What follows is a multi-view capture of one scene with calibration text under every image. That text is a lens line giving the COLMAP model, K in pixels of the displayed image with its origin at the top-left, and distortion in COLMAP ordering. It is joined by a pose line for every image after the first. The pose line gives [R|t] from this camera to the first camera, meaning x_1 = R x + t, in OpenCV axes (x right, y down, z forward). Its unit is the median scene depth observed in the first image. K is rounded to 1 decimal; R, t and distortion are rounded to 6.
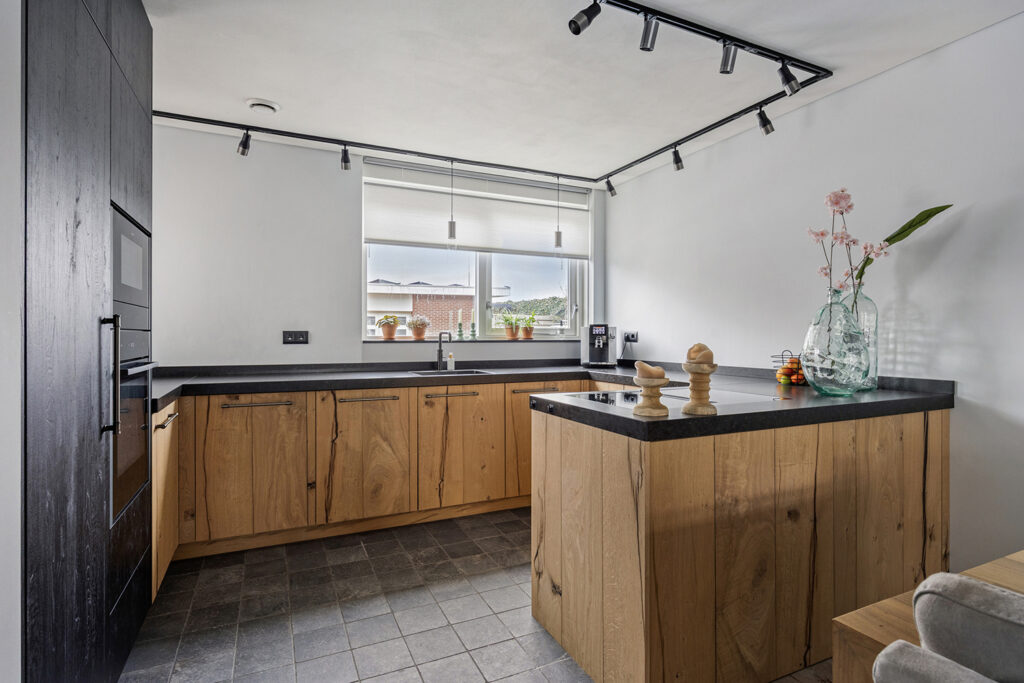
lens RADIAL K [[526.6, 0, 522.3], [0, 526.6, 335.5], [0, 0, 1]] dist [-0.003426, -0.000402]
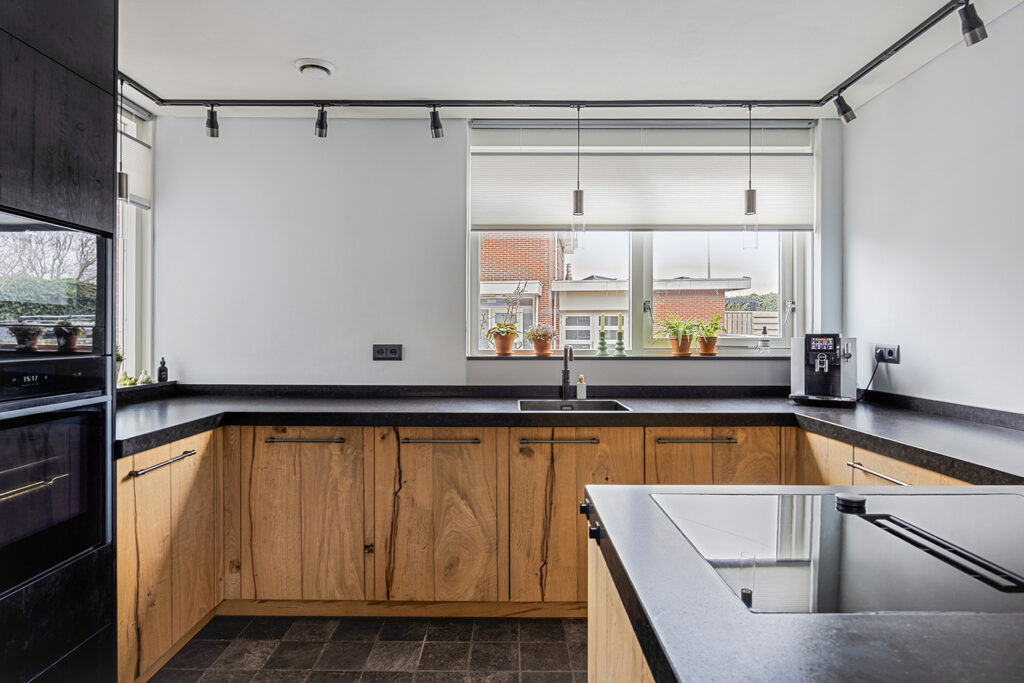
lens RADIAL K [[561.9, 0, 510.1], [0, 561.9, 332.4], [0, 0, 1]] dist [-0.007760, -0.000238]
pose [[0.898511, -0.001404, -0.438949, 0.132756], [0.000278, 0.999997, -0.002630, -0.026741], [0.438951, 0.002241, 0.898508, 0.319615]]
